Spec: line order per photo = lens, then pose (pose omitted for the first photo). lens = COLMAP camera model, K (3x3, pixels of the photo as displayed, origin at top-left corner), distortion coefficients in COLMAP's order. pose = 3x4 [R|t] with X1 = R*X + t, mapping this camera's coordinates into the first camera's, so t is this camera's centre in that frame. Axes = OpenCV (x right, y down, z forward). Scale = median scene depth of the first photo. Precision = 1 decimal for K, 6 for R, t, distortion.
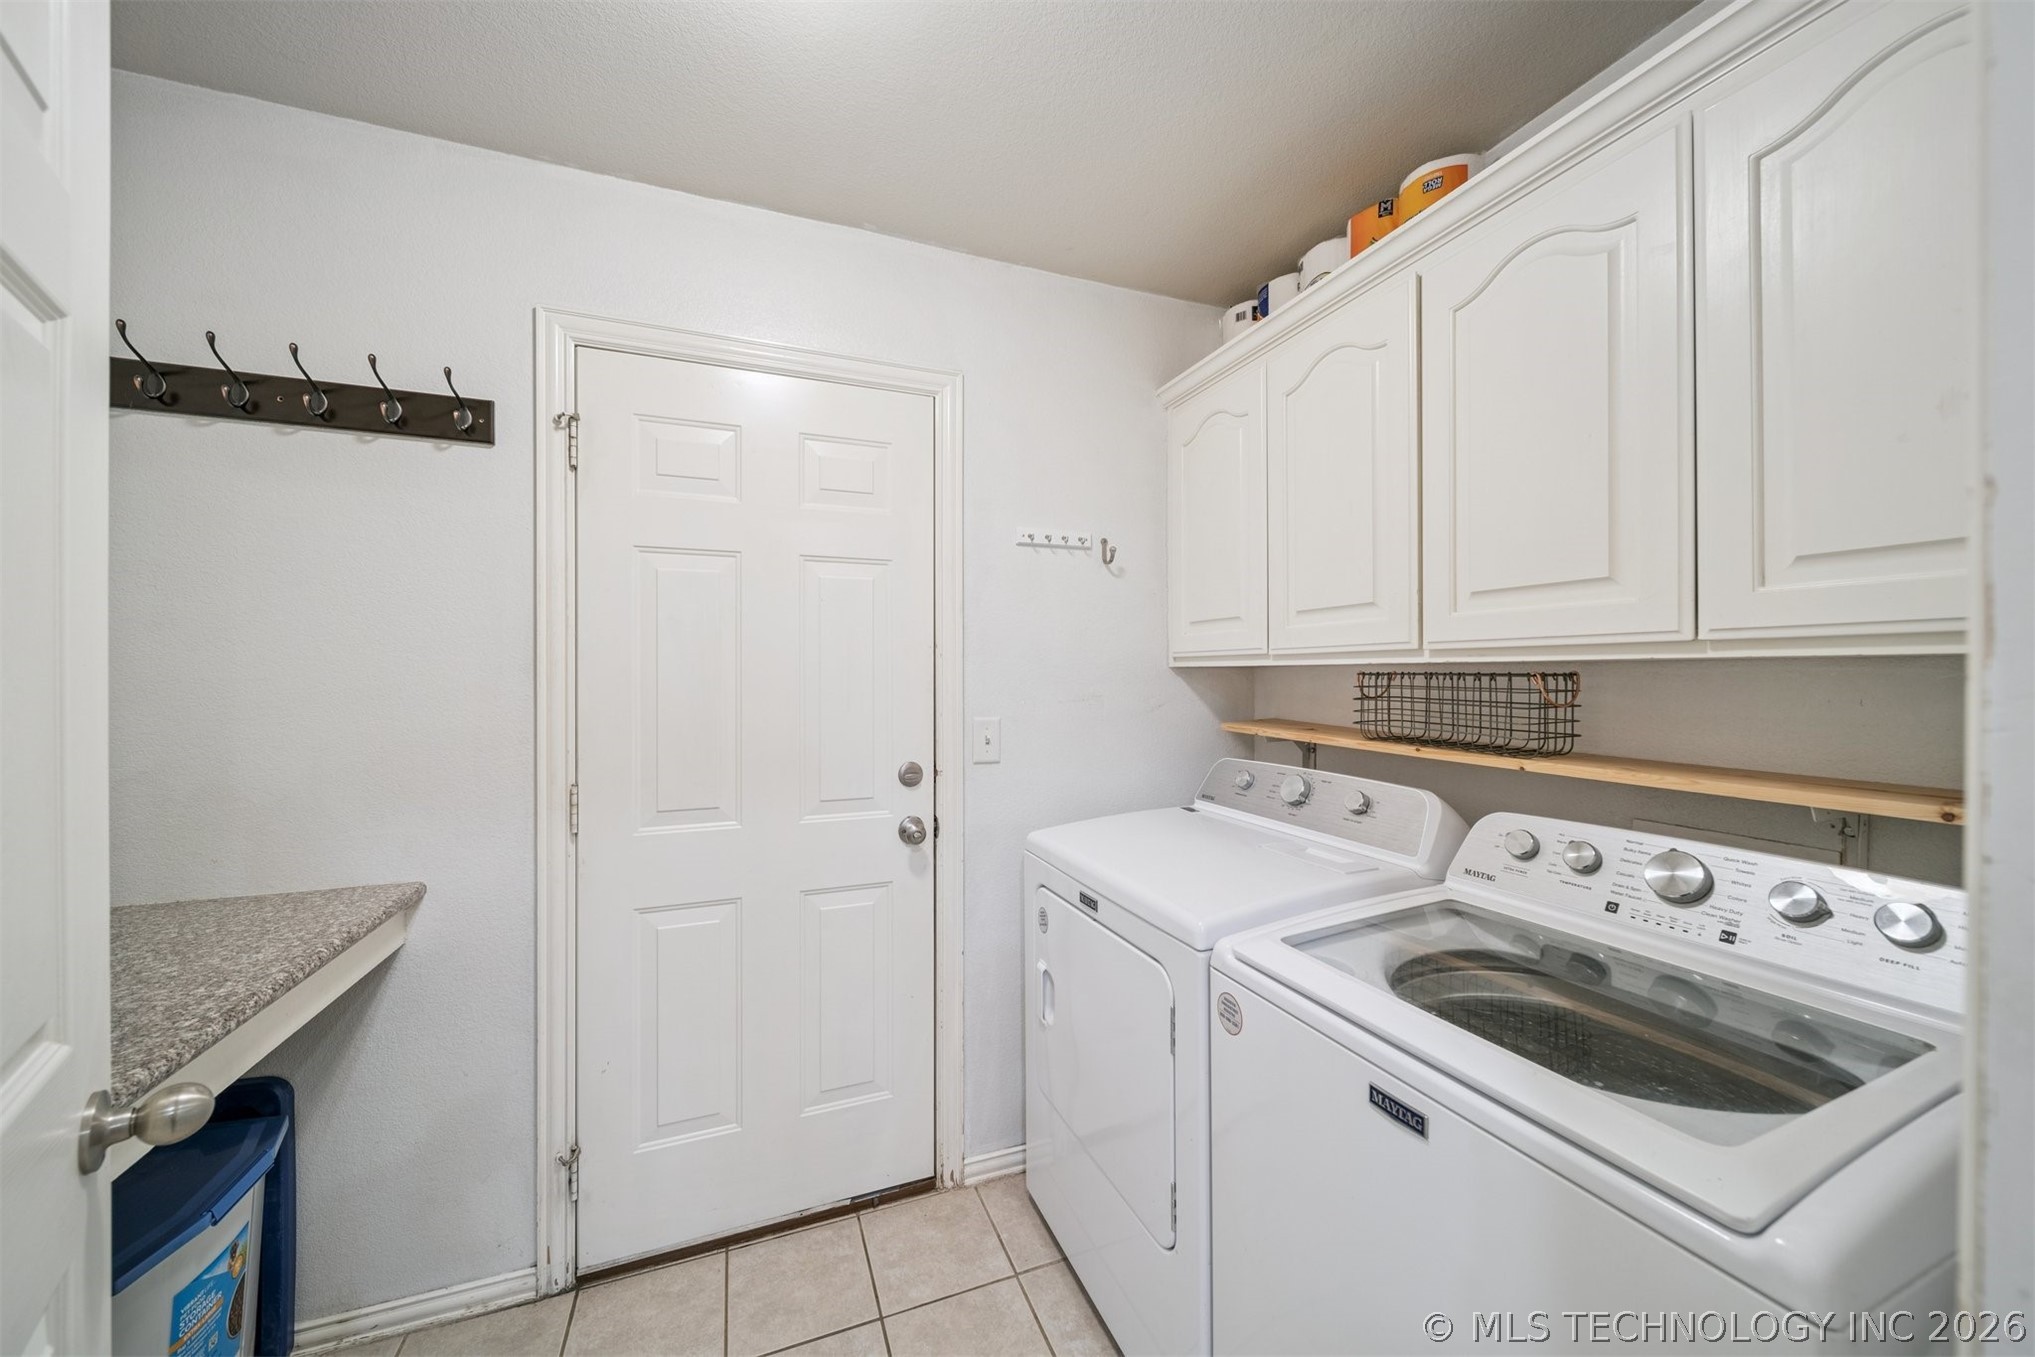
lens RADIAL K [[740.8, 0, 1002.2], [0, 740.8, 677.2], [0, 0, 1]] dist [-0.000165, -0.000126]
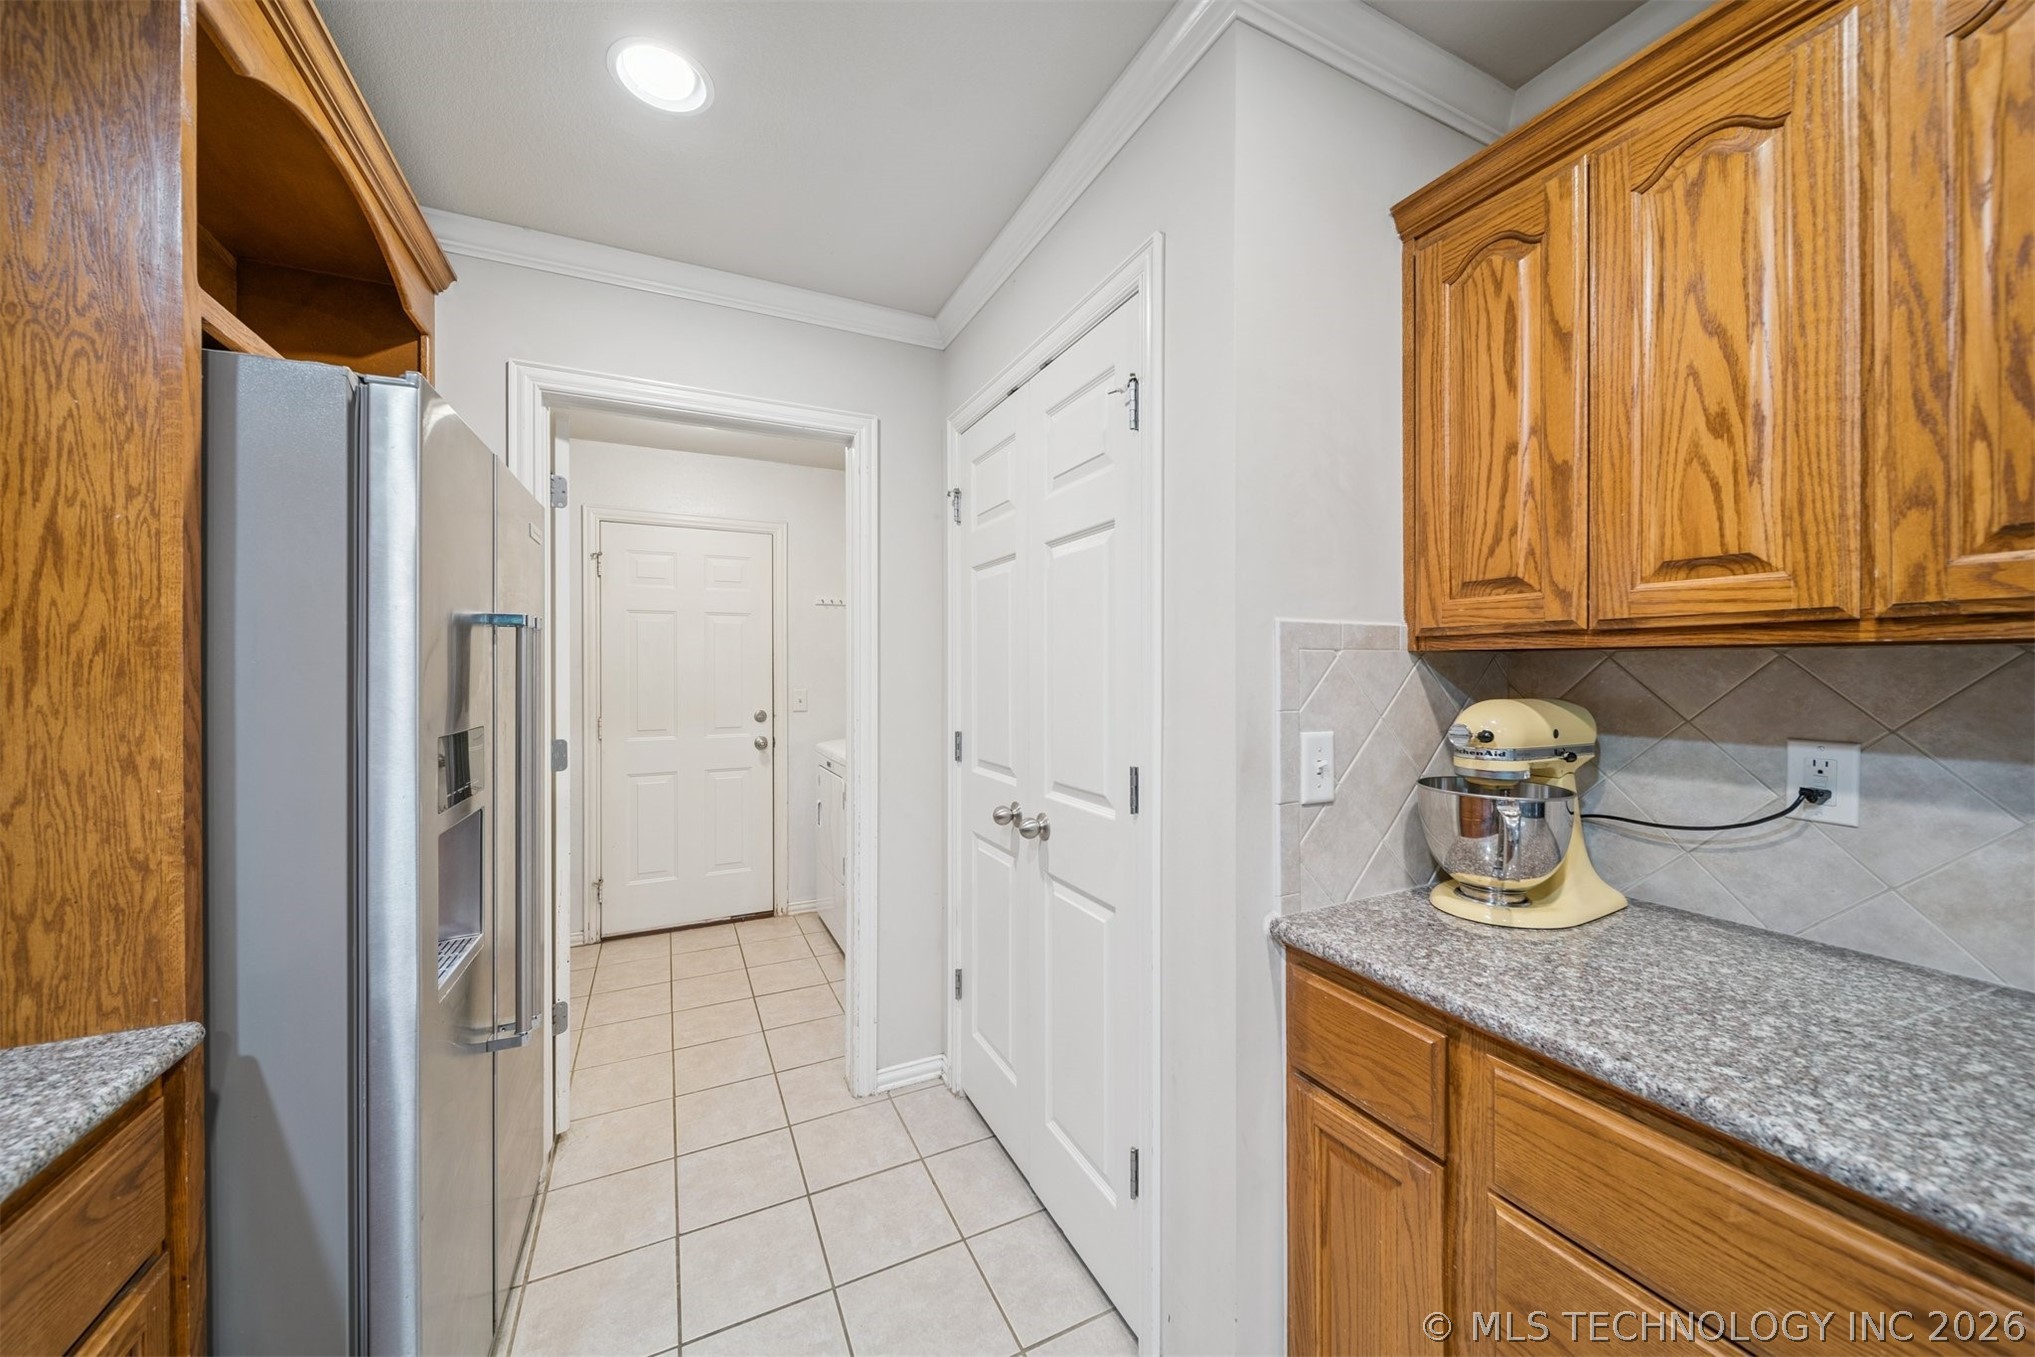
lens RADIAL K [[713.6, 0, 1002.7], [0, 713.6, 672.2], [0, 0, 1]] dist [-0.001088, -0.000390]
pose [[0.997416, -0.002239, 0.071812, 0.456390], [0.001974, 0.999991, 0.003758, 0.000312], [-0.071820, -0.003606, 0.997411, -1.168434]]
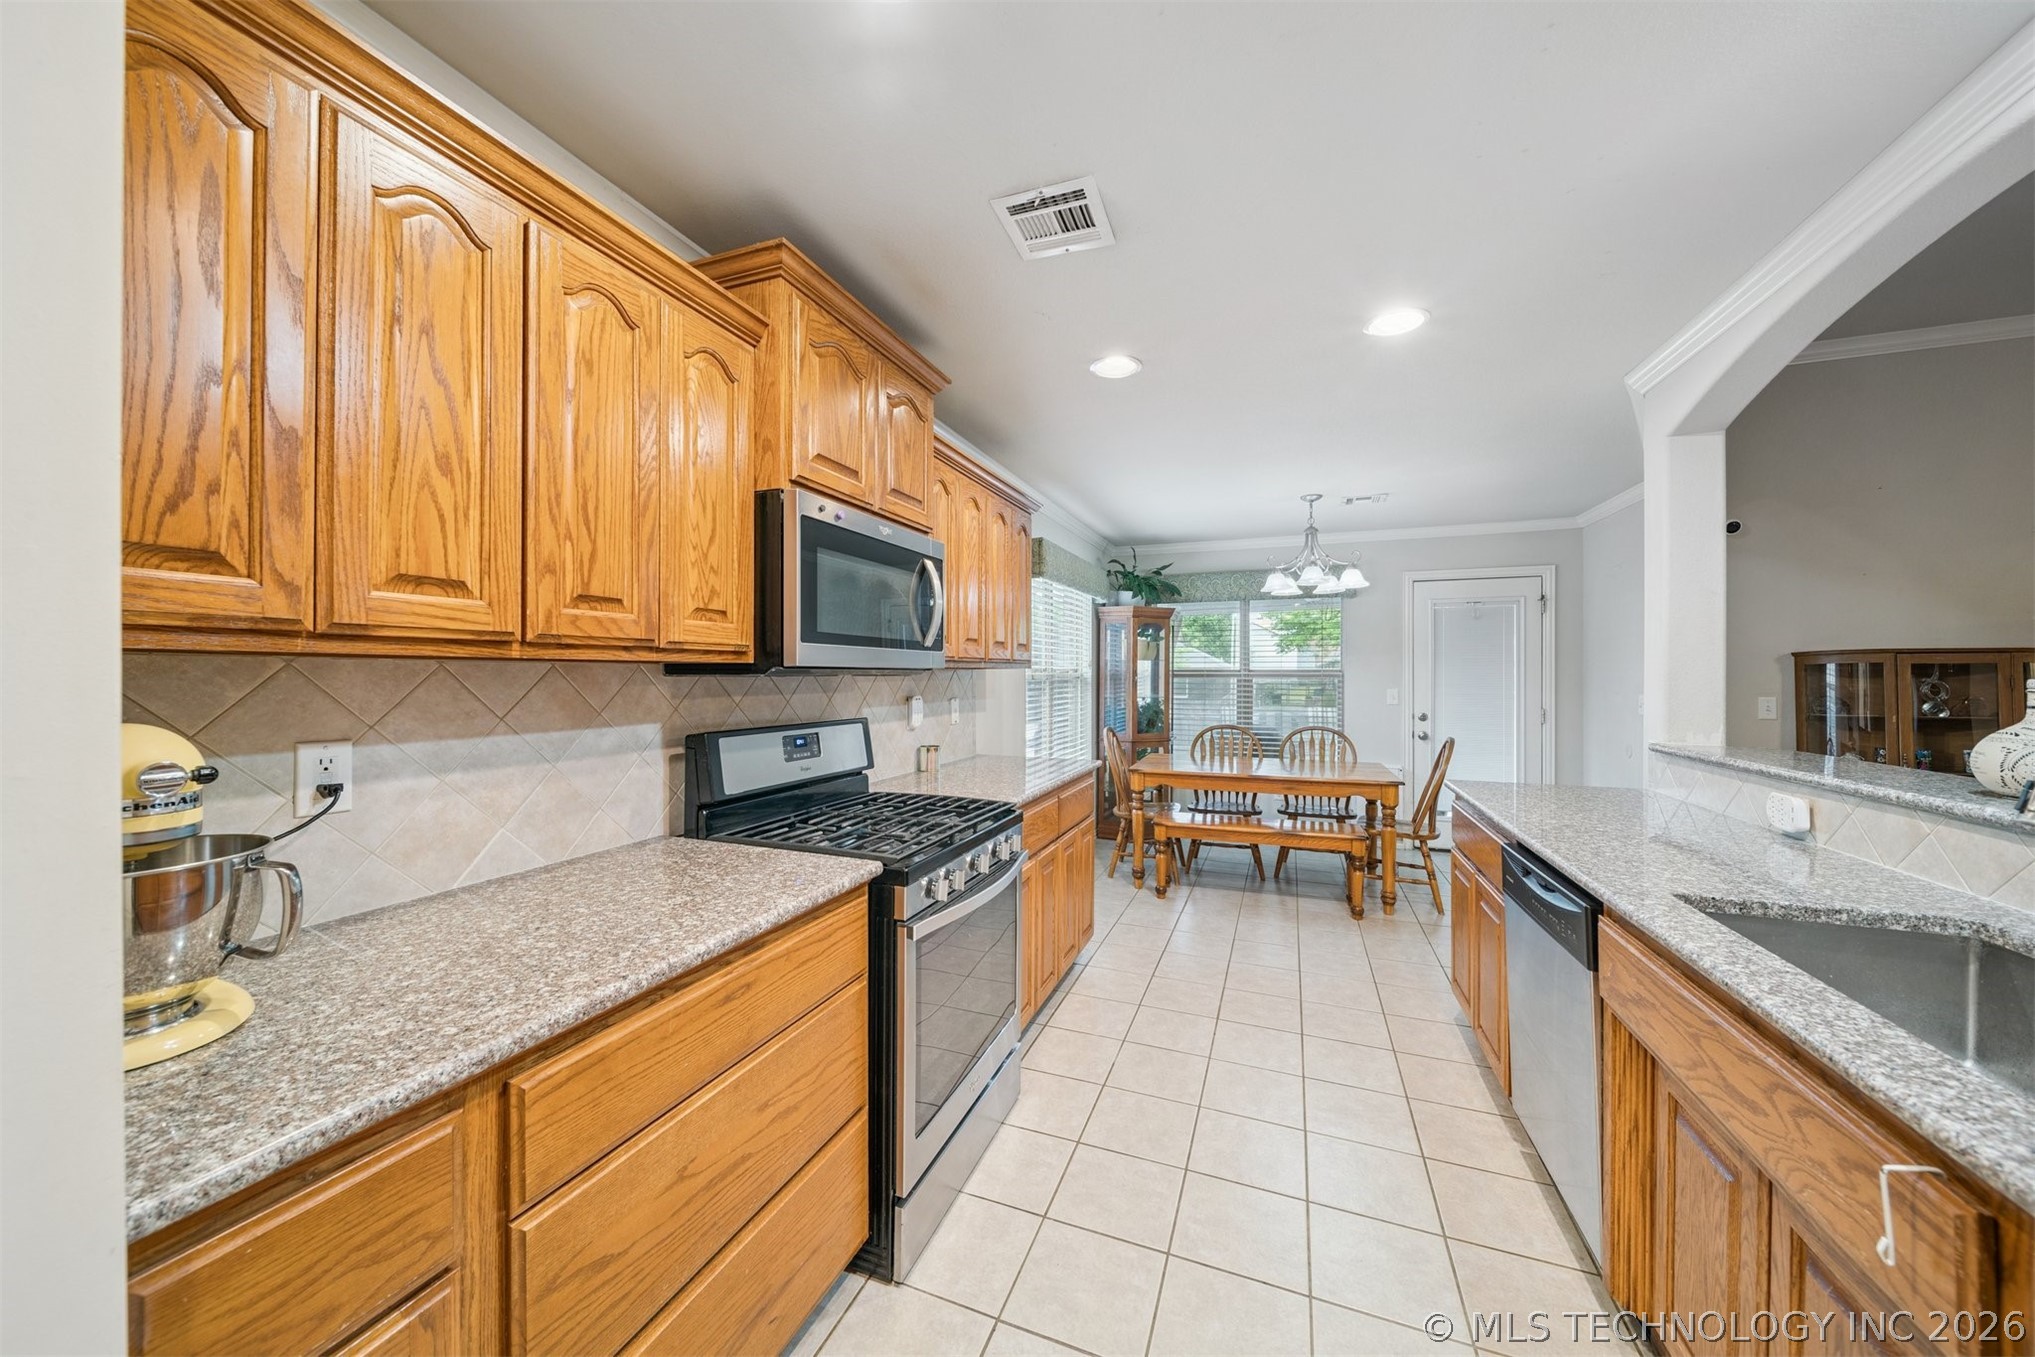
lens RADIAL K [[713.6, 0, 1002.7], [0, 713.6, 672.2], [0, 0, 1]] dist [-0.001088, -0.000390]
pose [[-0.728793, 0.001101, 0.684733, 0.259154], [-0.000487, 0.999998, -0.002127, -0.002082], [-0.684734, -0.001884, -0.728791, -0.556855]]
